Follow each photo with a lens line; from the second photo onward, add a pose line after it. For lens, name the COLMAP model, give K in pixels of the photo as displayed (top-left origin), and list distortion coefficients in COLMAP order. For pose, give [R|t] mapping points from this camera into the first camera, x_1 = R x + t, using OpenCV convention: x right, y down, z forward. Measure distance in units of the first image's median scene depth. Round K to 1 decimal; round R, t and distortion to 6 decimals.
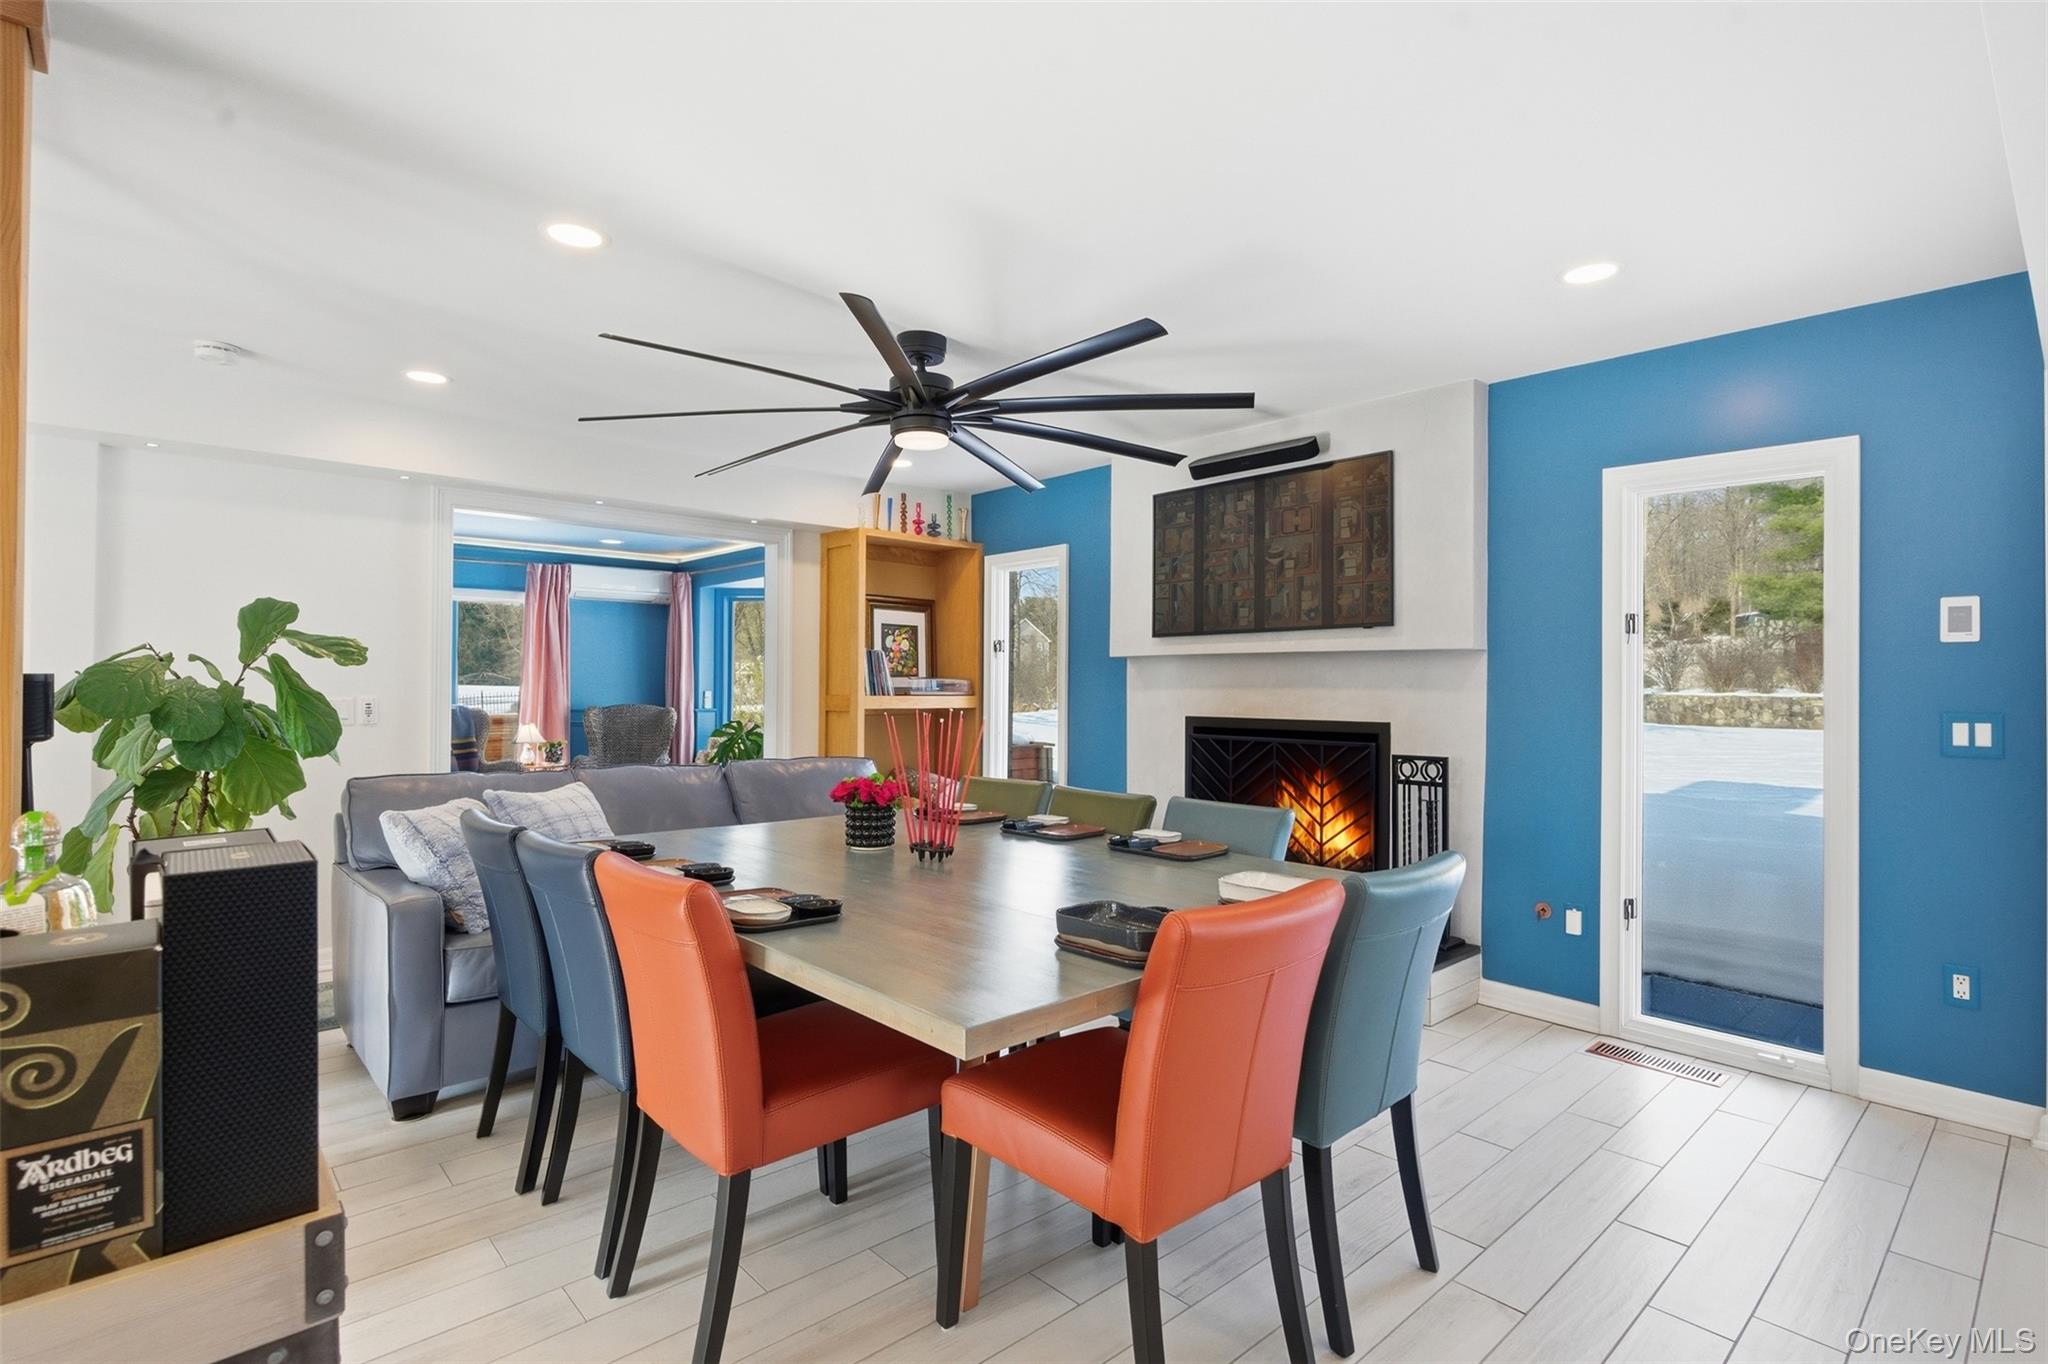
lens RADIAL K [[991.2, 0, 1024.0], [0, 991.2, 682.0], [0, 0, 1]] dist [0.000442, 0.000124]
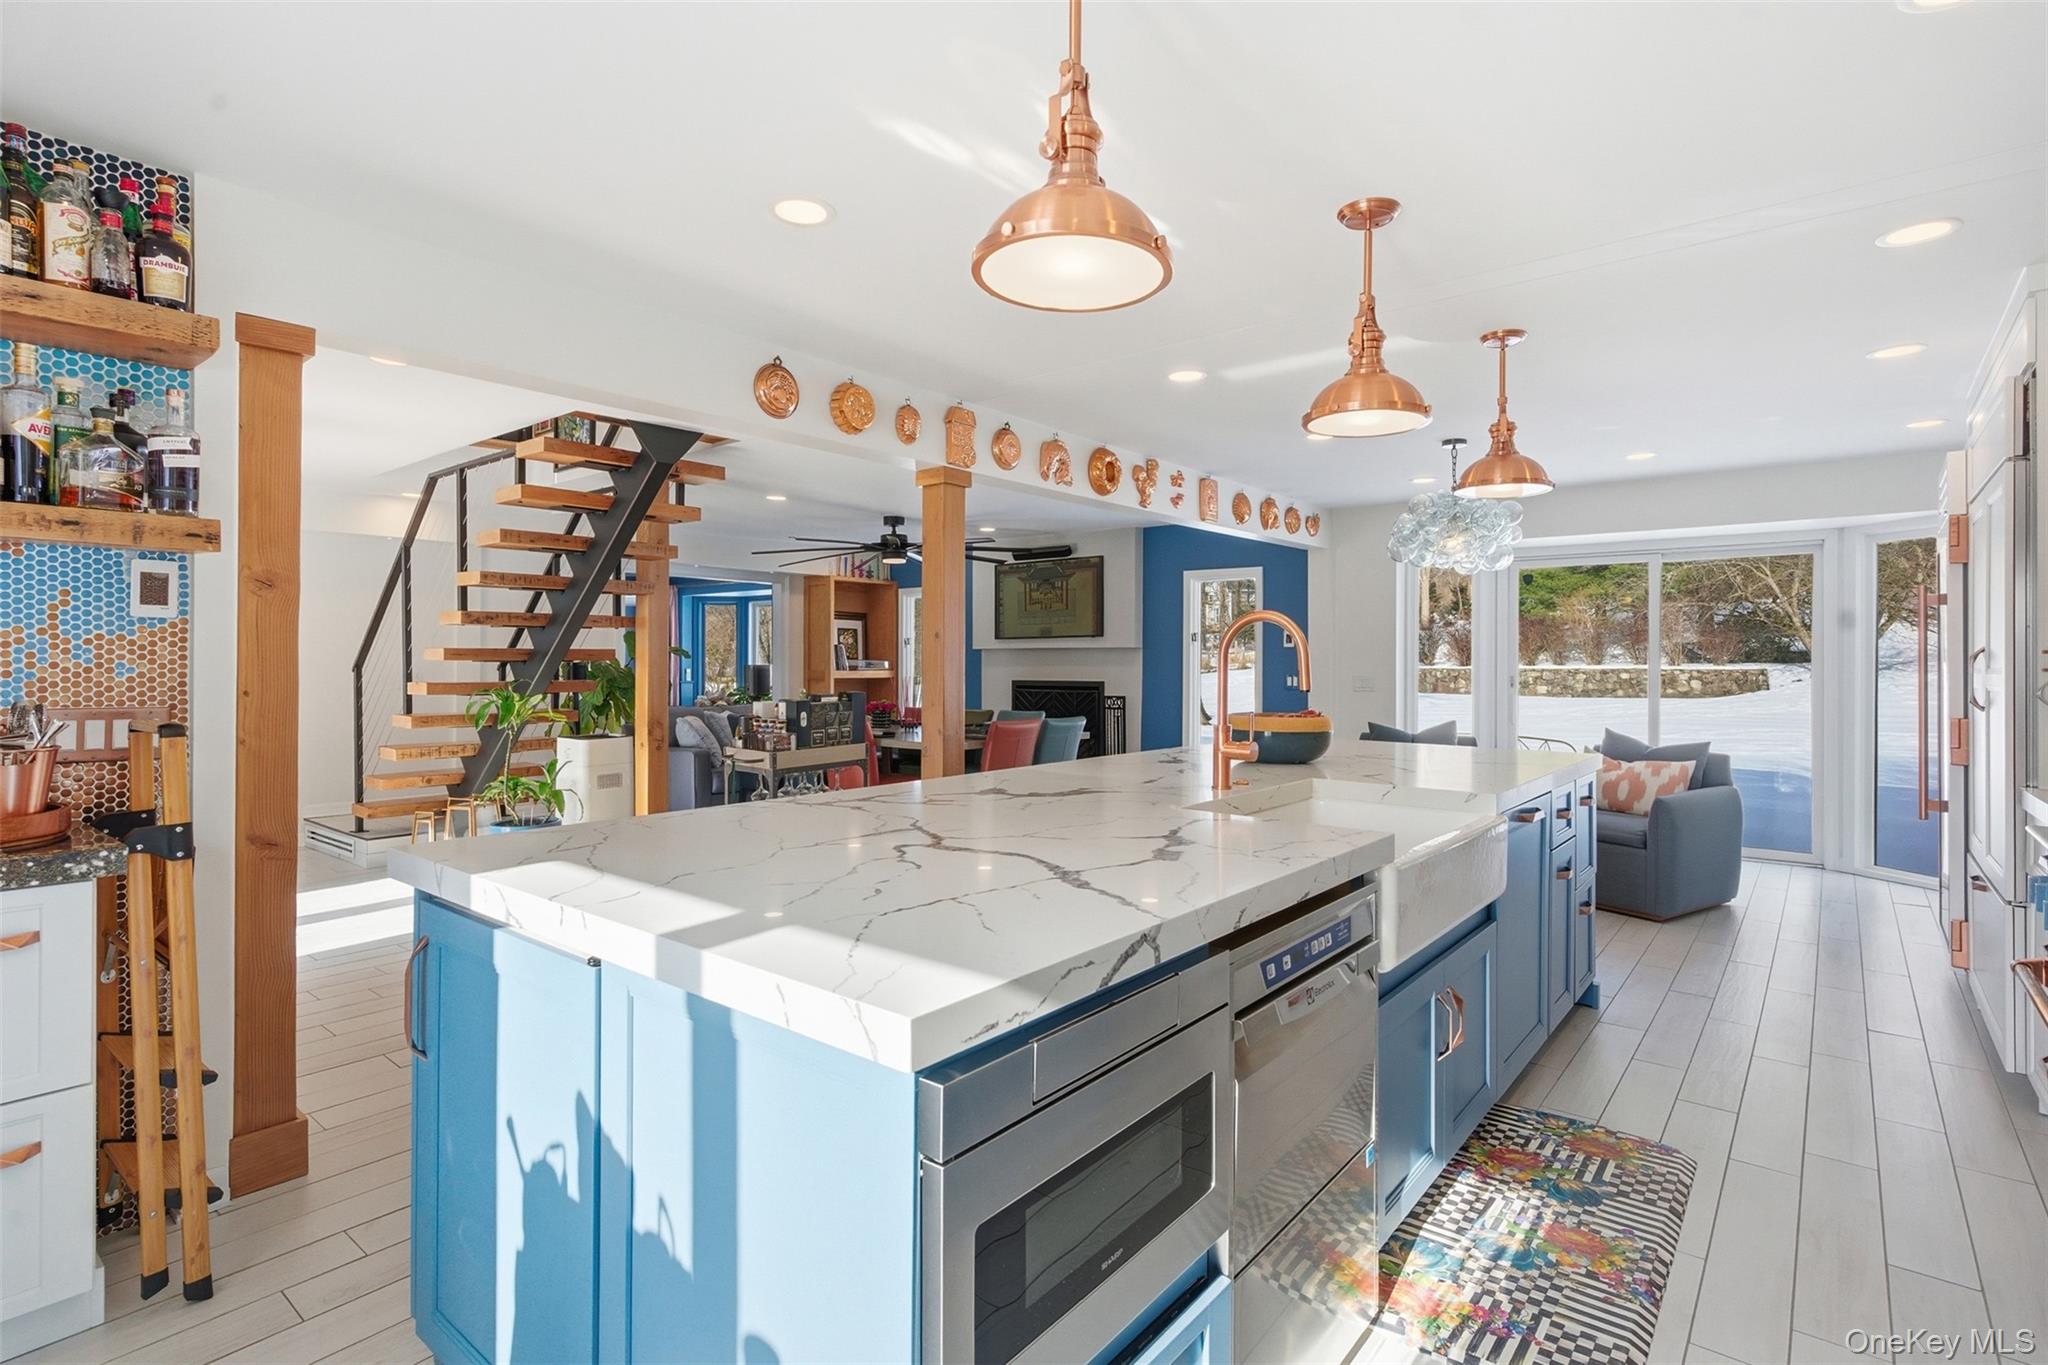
lens RADIAL K [[995.8, 0, 1018.4], [0, 995.8, 665.0], [0, 0, 1]] dist [-0.002764, -0.000170]
pose [[0.989981, -0.004140, 0.141138, -0.106931], [0.003212, 0.999972, 0.006802, -0.008604], [-0.141162, -0.006280, 0.989967, -1.006195]]
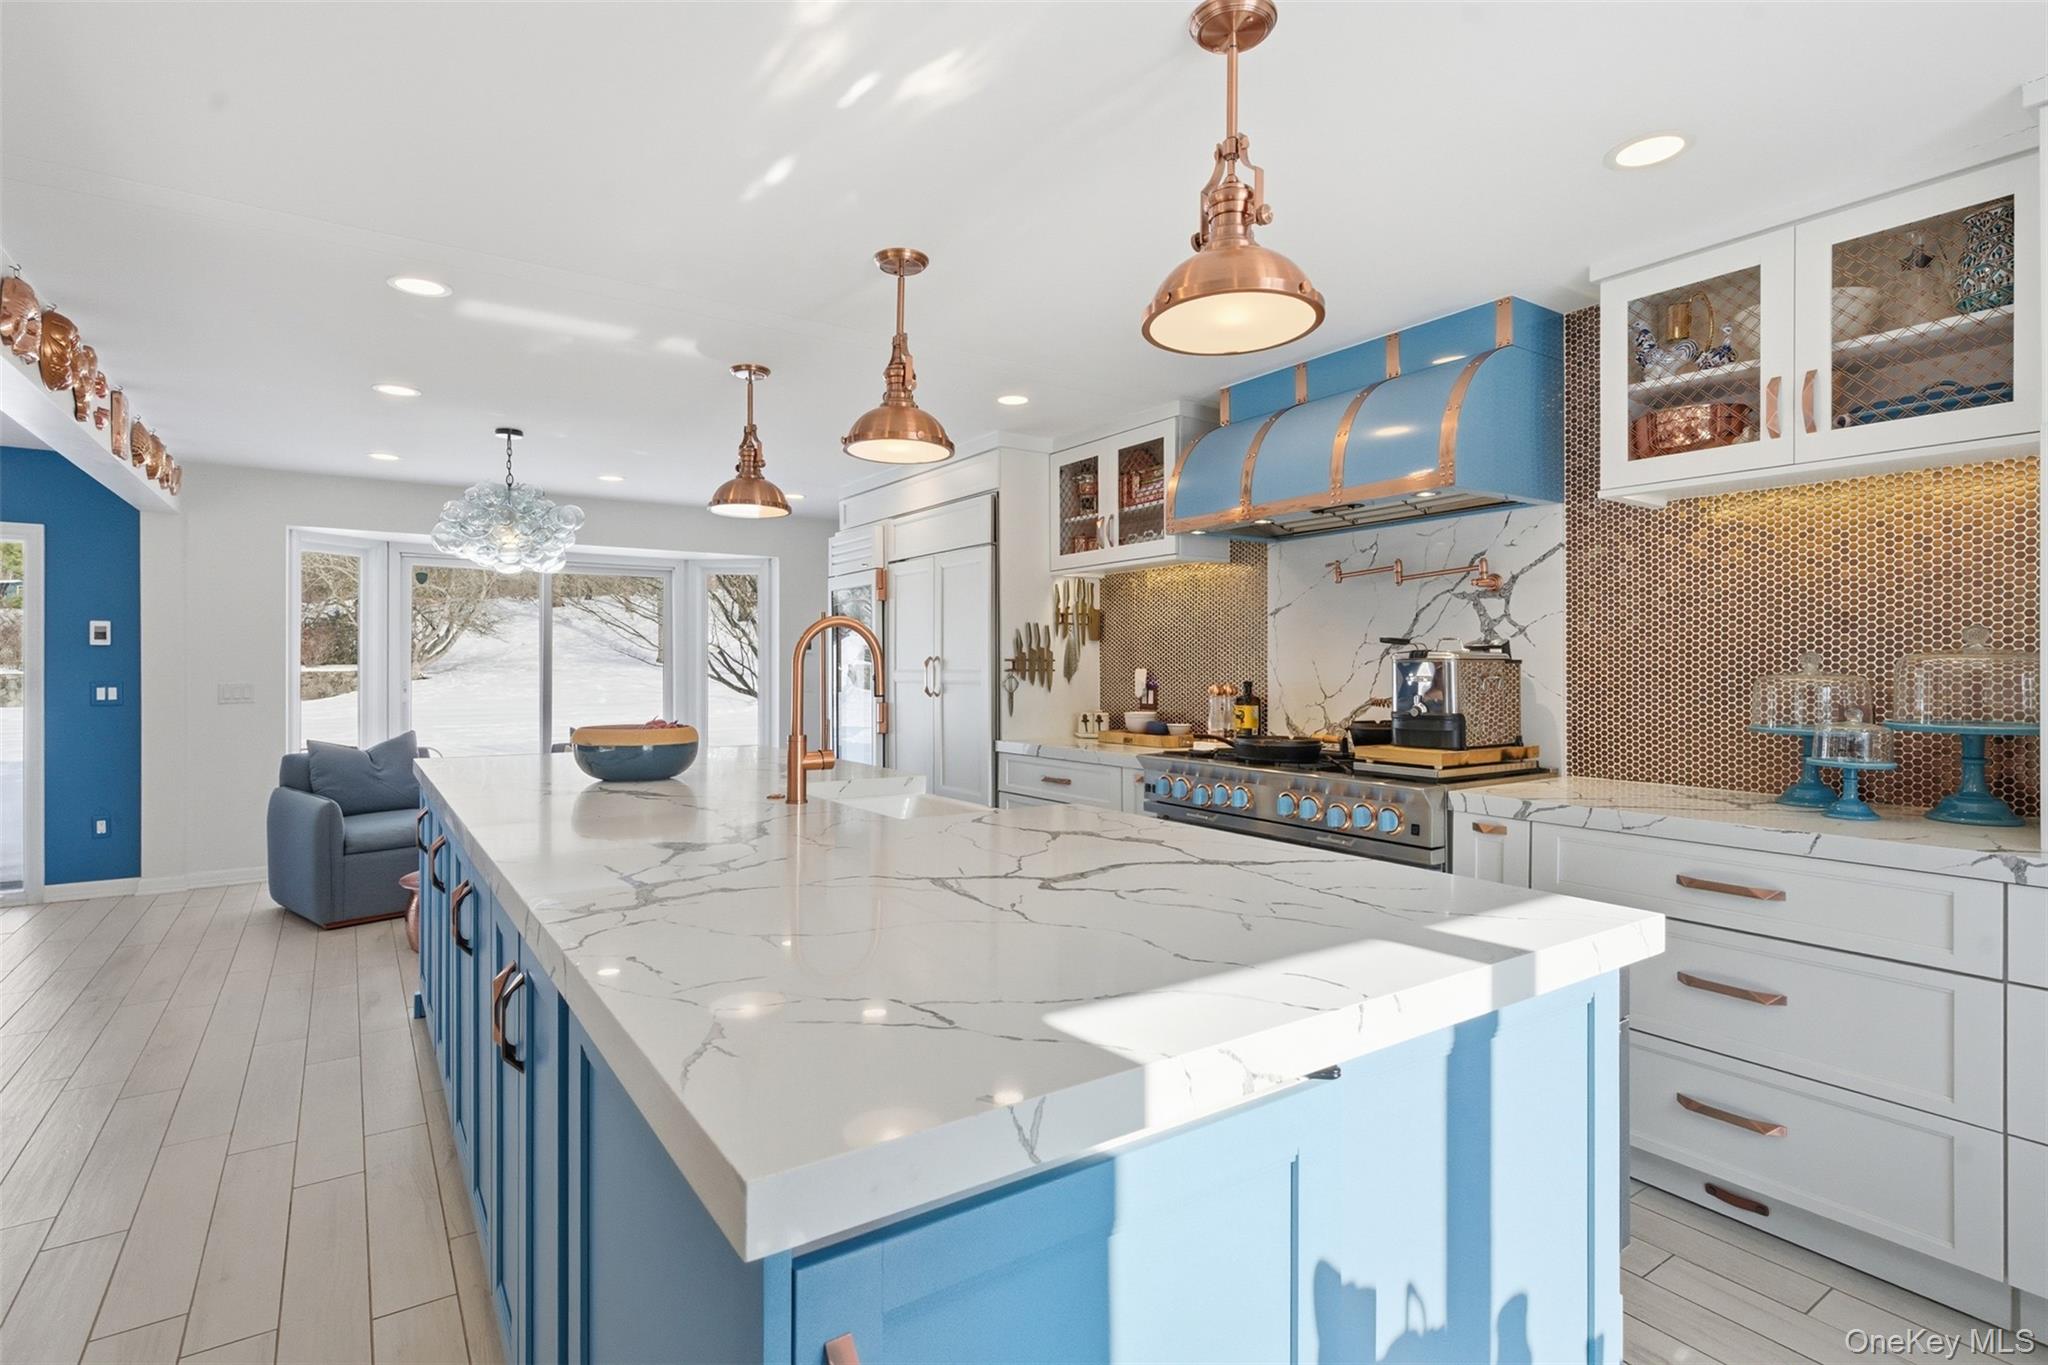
lens RADIAL K [[995.8, 0, 1018.4], [0, 995.8, 665.0], [0, 0, 1]] dist [-0.002764, -0.000170]
pose [[0.145682, -0.004883, 0.989319, -0.432659], [-0.002766, 0.999982, 0.005343, -0.011087], [-0.989328, -0.003514, 0.145666, -0.645699]]
